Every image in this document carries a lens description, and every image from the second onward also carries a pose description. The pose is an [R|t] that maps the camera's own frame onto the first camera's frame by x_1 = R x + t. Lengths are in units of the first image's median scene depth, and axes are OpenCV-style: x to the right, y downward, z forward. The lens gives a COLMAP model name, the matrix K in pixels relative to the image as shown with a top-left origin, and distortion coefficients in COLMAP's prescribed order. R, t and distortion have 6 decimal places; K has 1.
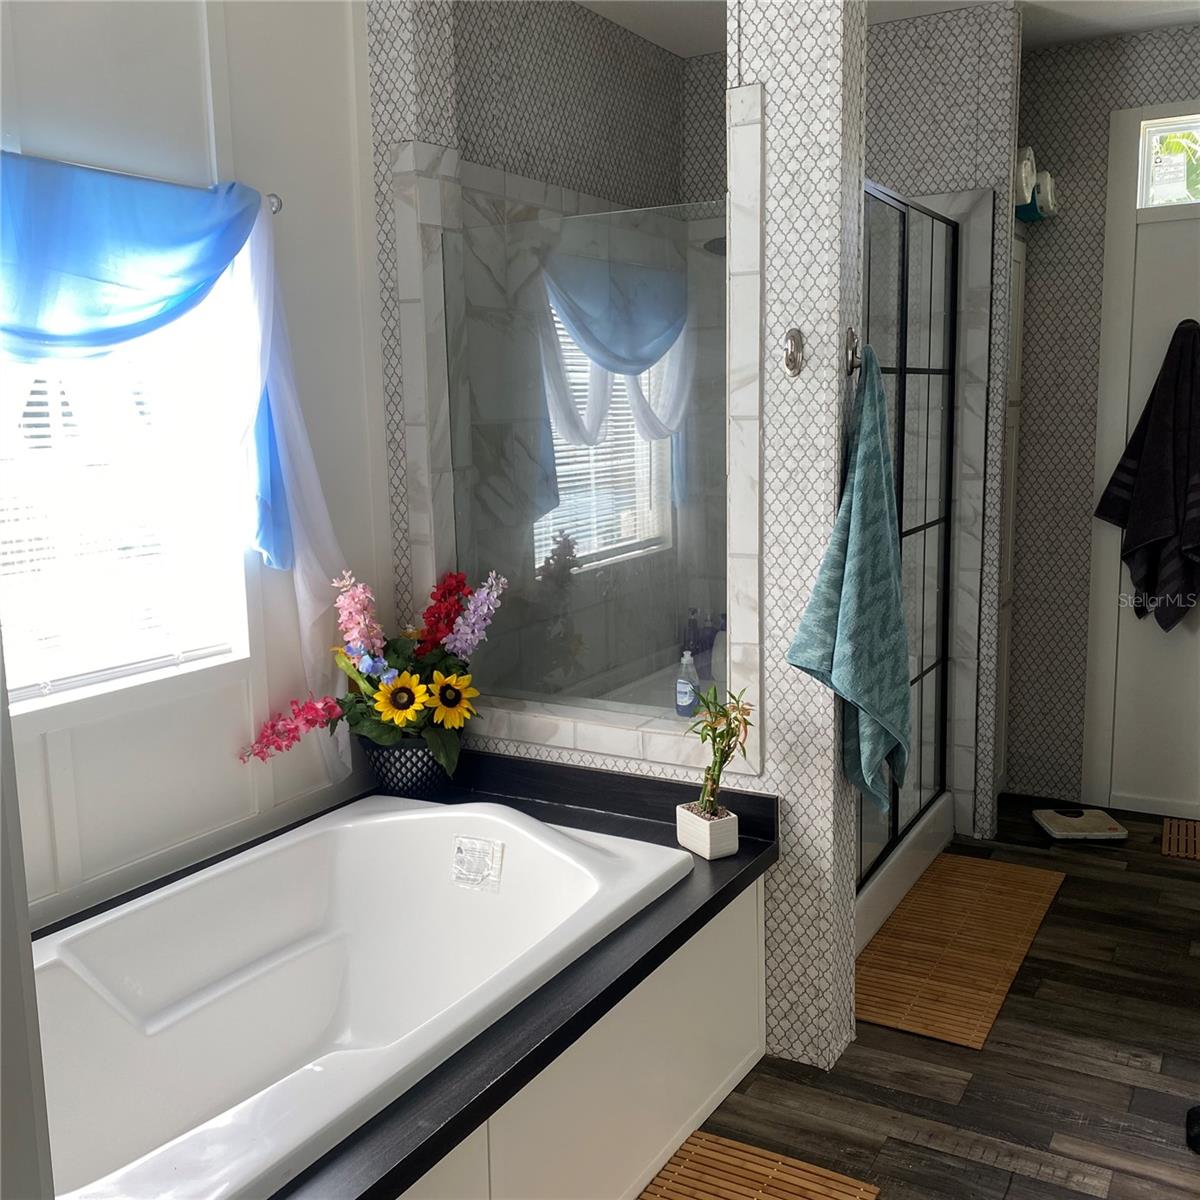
lens RADIAL K [[1209.4, 0, 596.7], [0, 1209.4, 594.0], [0, 0, 1]] dist [0.158472, -0.397672]
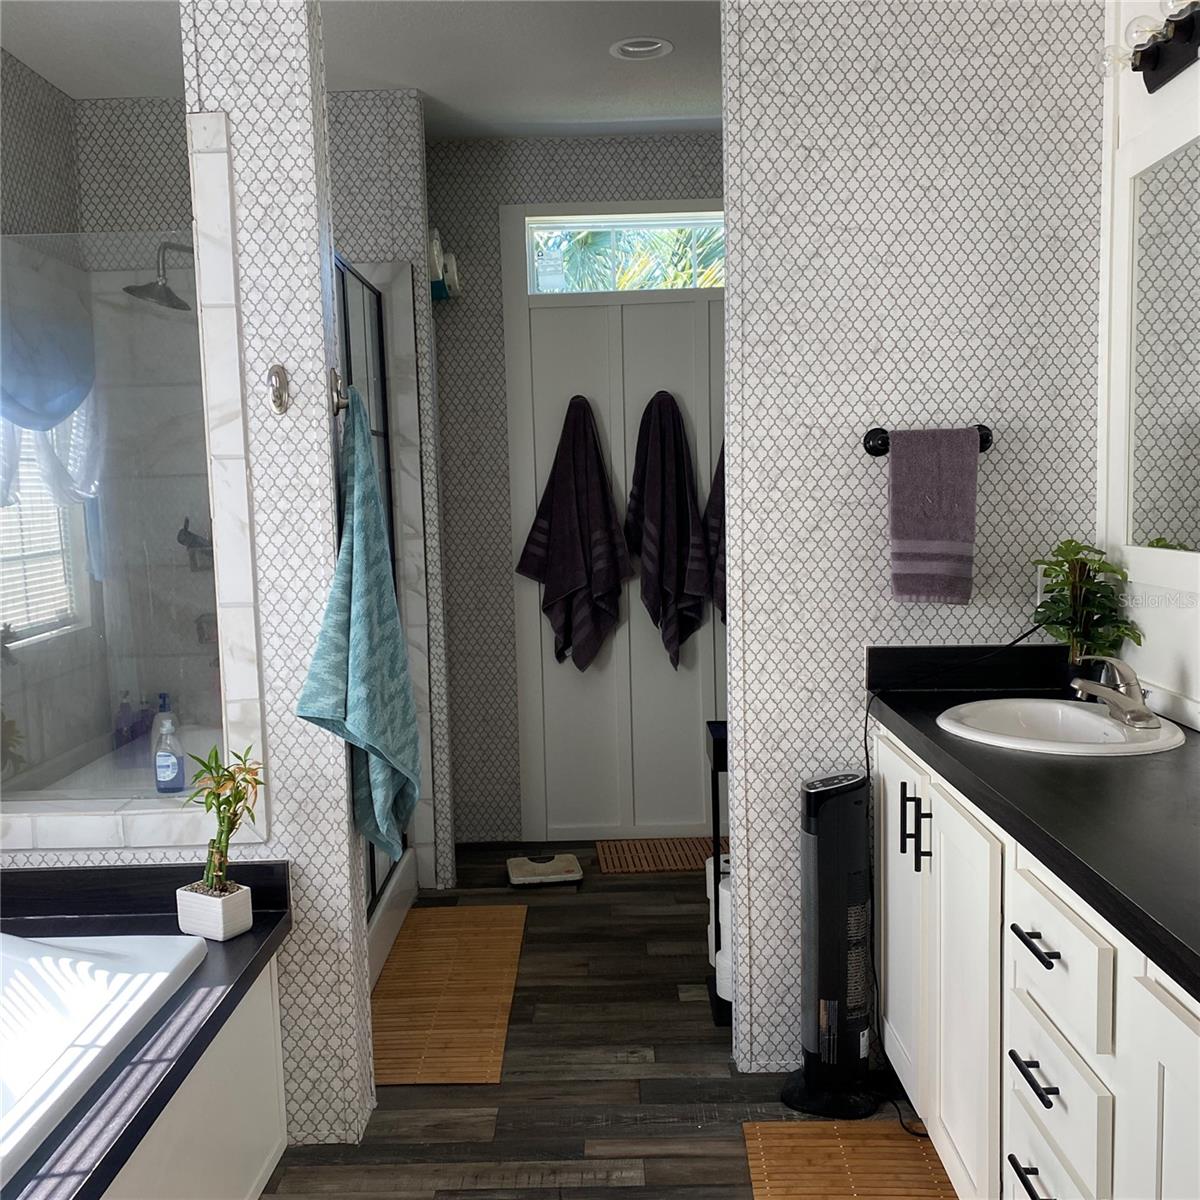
lens RADIAL K [[1209.9, 0, 600.0], [0, 1209.9, 600.0], [0, 0, 1]] dist [0.138522, -0.331278]
pose [[0.868137, -0.050338, 0.493765, -0.095703], [0.087025, 0.994870, -0.051583, 0.036125], [-0.488635, 0.087751, 0.868064, 0.050675]]
